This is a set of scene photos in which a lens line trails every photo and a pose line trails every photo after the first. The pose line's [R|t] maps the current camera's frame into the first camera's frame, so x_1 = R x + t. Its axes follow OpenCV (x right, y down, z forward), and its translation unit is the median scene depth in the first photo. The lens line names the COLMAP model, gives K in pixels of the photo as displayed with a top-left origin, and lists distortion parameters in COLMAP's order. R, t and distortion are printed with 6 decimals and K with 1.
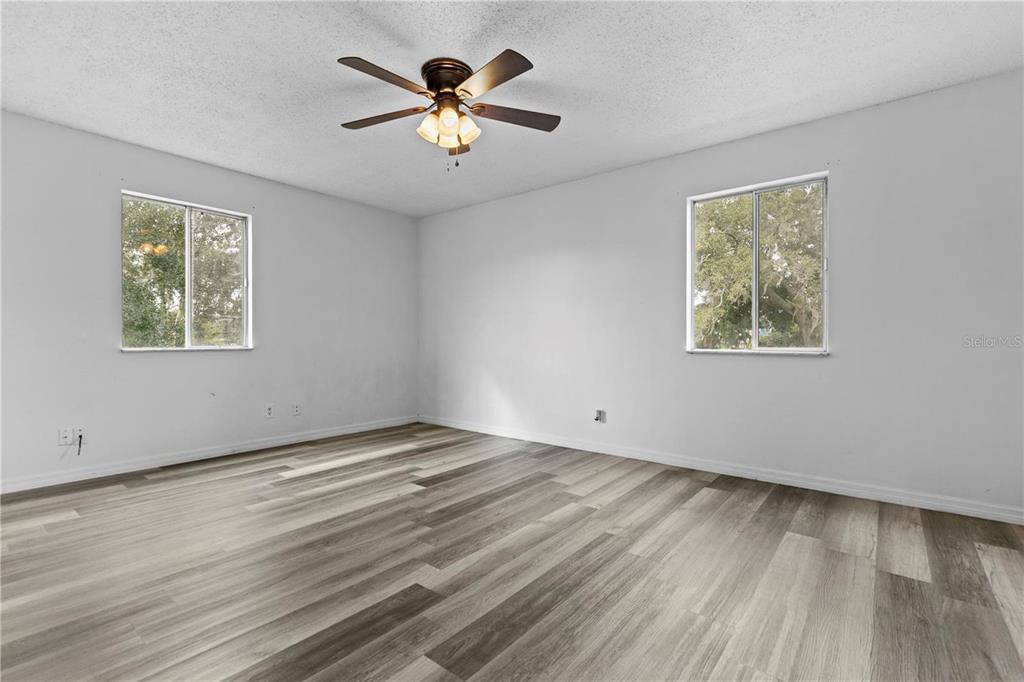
lens RADIAL K [[467.4, 0, 513.3], [0, 467.4, 344.4], [0, 0, 1]] dist [0.003565, -0.001536]
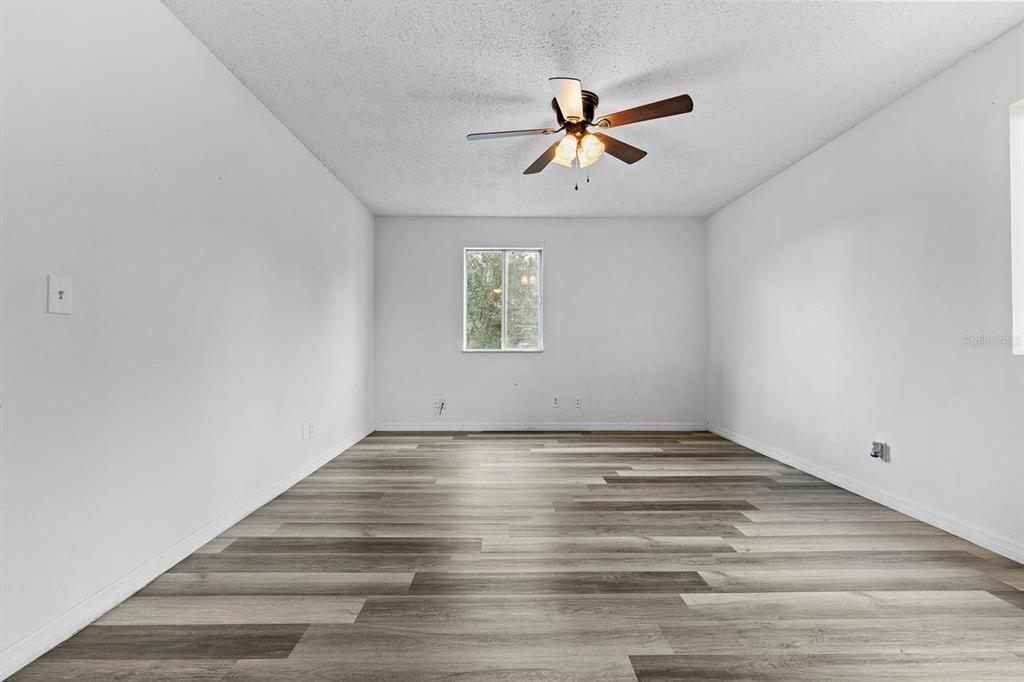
lens RADIAL K [[467.4, 0, 513.9], [0, 467.4, 337.7], [0, 0, 1]] dist [0.003565, -0.001536]
pose [[0.638498, -0.011768, -0.769533, 0.473826], [-0.008435, 0.999716, -0.022287, 0.002449], [0.769577, 0.020721, 0.638218, 0.151194]]
